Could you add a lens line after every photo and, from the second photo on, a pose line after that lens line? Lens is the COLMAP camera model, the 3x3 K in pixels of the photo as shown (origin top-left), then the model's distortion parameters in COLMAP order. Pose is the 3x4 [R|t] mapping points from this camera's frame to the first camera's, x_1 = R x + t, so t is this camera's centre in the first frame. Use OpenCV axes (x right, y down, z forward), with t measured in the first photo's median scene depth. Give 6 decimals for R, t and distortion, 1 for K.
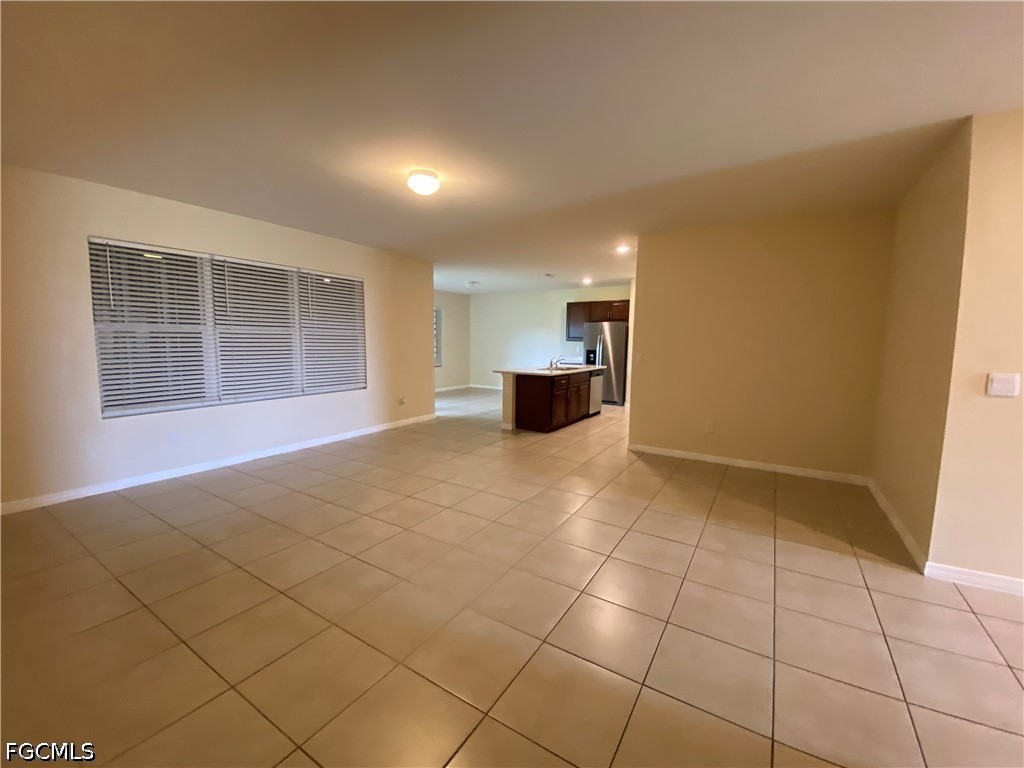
lens RADIAL K [[415.9, 0, 515.8], [0, 415.9, 384.2], [0, 0, 1]] dist [-0.002544, -0.000533]
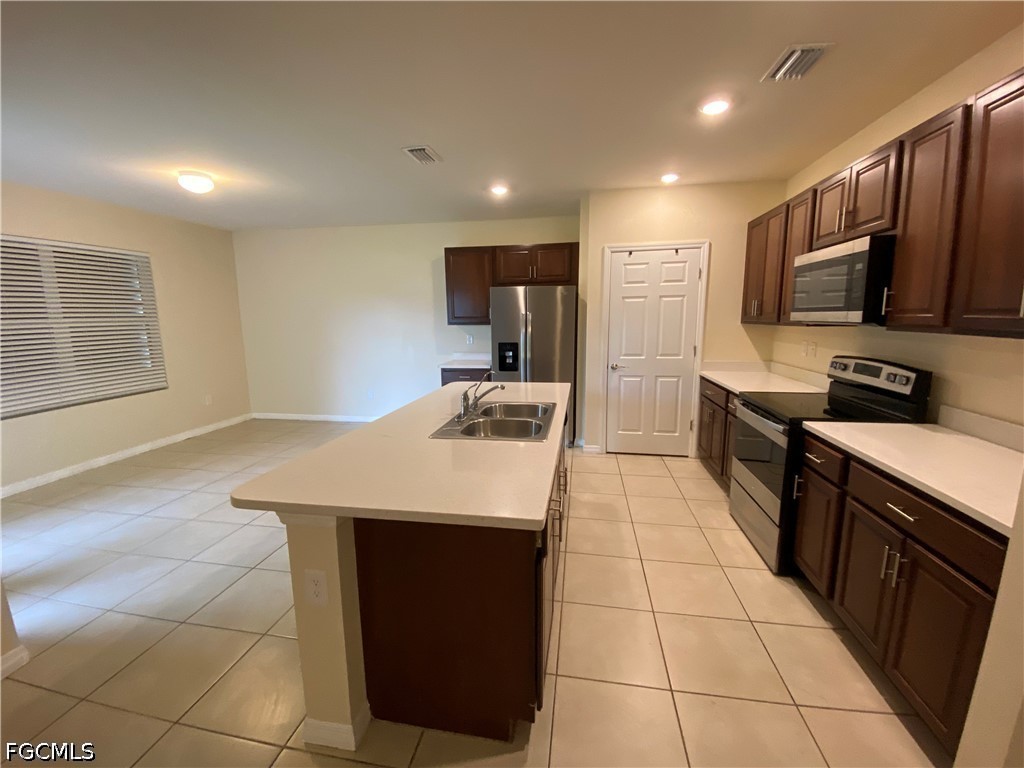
lens RADIAL K [[415.9, 0, 505.7], [0, 415.9, 377.5], [0, 0, 1]] dist [-0.002544, -0.000533]
pose [[0.932642, -0.072661, 0.353411, 0.002036], [0.056732, 0.996860, 0.055239, -0.067766], [-0.356315, -0.031468, 0.933836, 0.537724]]
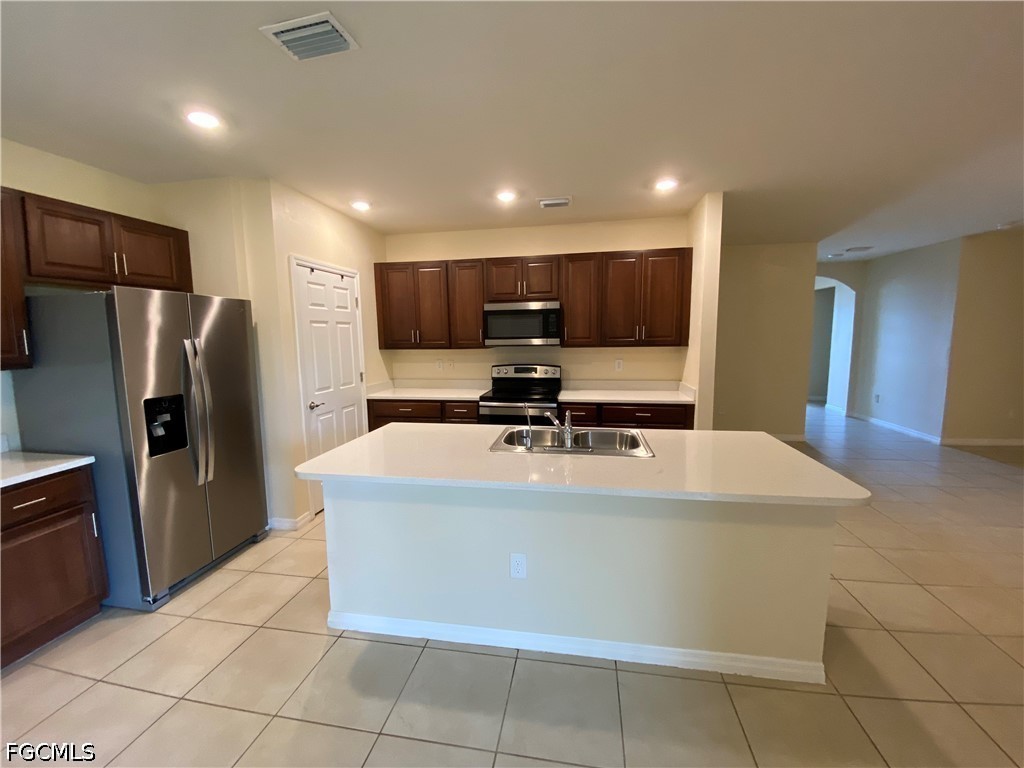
lens RADIAL K [[415.9, 0, 508.8], [0, 415.9, 381.5], [0, 0, 1]] dist [-0.002544, -0.000533]
pose [[-0.372622, -0.103493, 0.922194, -0.130028], [0.101942, 0.983182, 0.151528, -0.107364], [-0.922367, 0.150473, -0.355805, 0.890935]]
